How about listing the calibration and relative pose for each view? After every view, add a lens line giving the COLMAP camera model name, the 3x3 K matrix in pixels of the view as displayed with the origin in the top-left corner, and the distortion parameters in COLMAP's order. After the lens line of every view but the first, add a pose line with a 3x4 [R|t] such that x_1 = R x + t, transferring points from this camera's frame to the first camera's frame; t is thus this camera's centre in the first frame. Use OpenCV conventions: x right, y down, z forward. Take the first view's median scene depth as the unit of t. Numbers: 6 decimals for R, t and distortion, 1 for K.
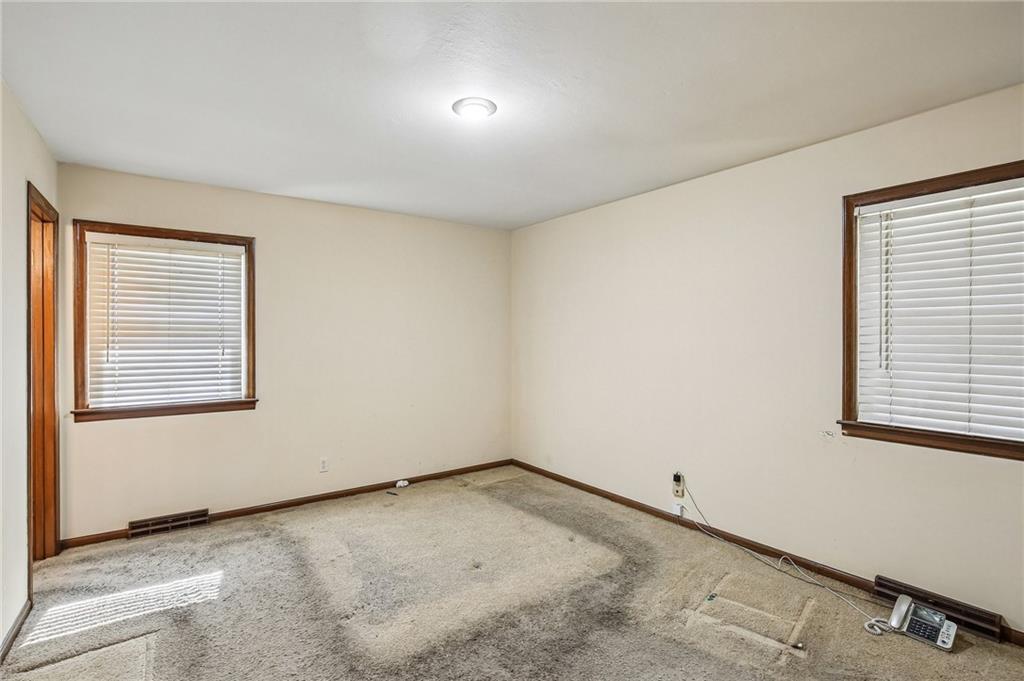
lens RADIAL K [[476.3, 0, 518.0], [0, 476.3, 339.8], [0, 0, 1]] dist [-0.024371, 0.002758]
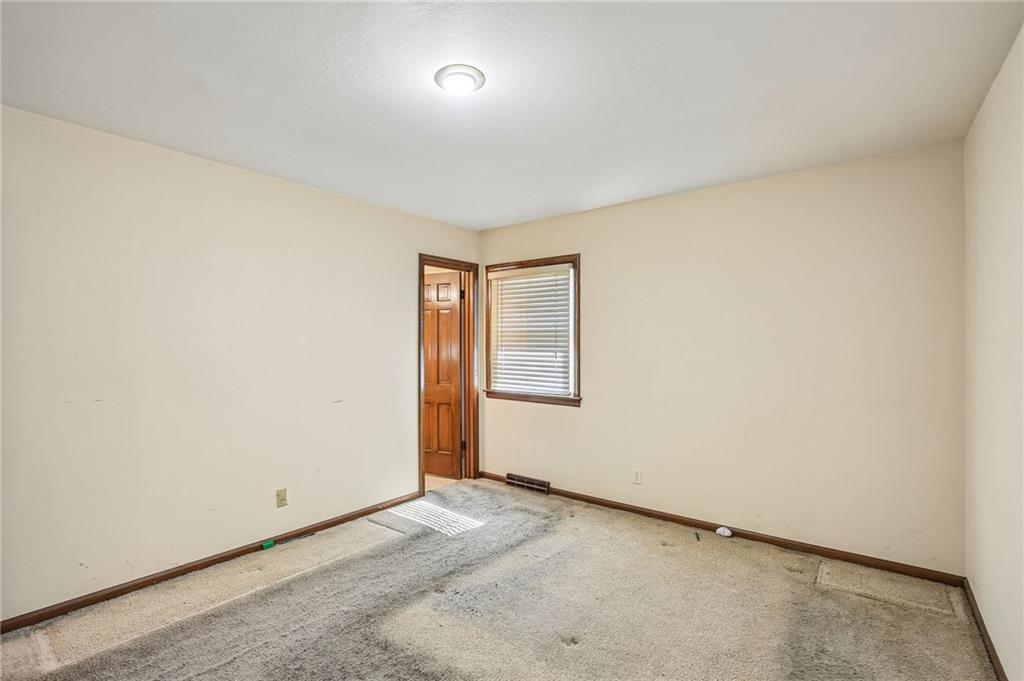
lens RADIAL K [[476.3, 0, 515.7], [0, 476.3, 346.6], [0, 0, 1]] dist [-0.024371, 0.002758]
pose [[0.269490, 0.007800, -0.962972, 0.543883], [-0.008850, 0.999945, 0.005623, -0.001495], [0.962963, 0.007007, 0.269544, 0.615695]]
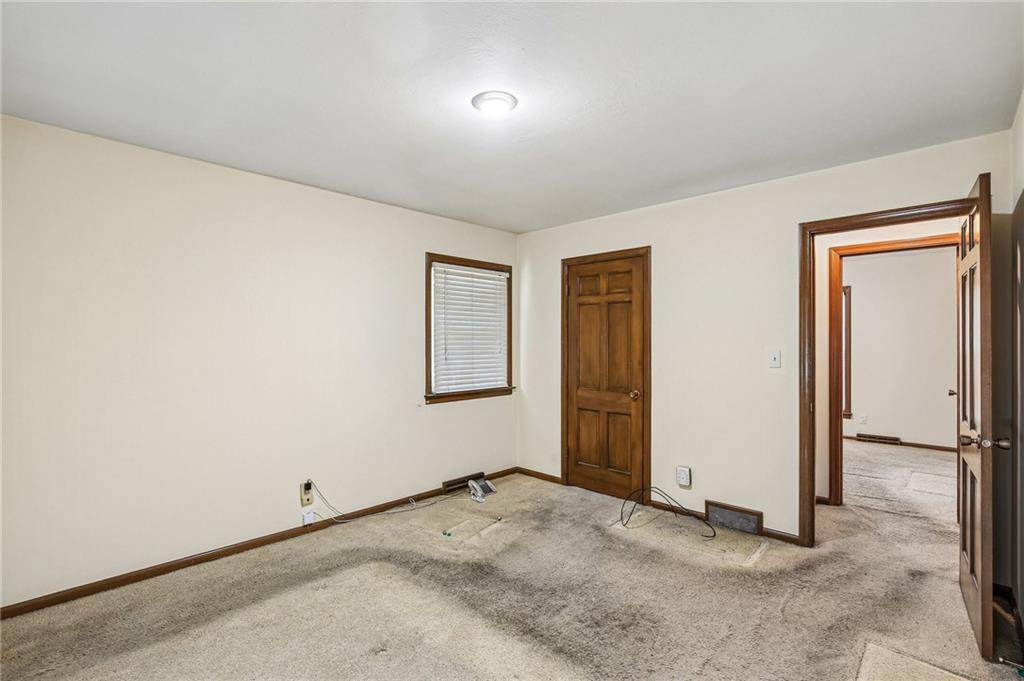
lens RADIAL K [[476.3, 0, 504.9], [0, 476.3, 335.6], [0, 0, 1]] dist [-0.024371, 0.002758]
pose [[-0.150648, 0.009548, 0.988541, -0.747814], [0.007732, 0.999934, -0.008479, -0.008955], [-0.988557, 0.006366, -0.150712, 0.798351]]
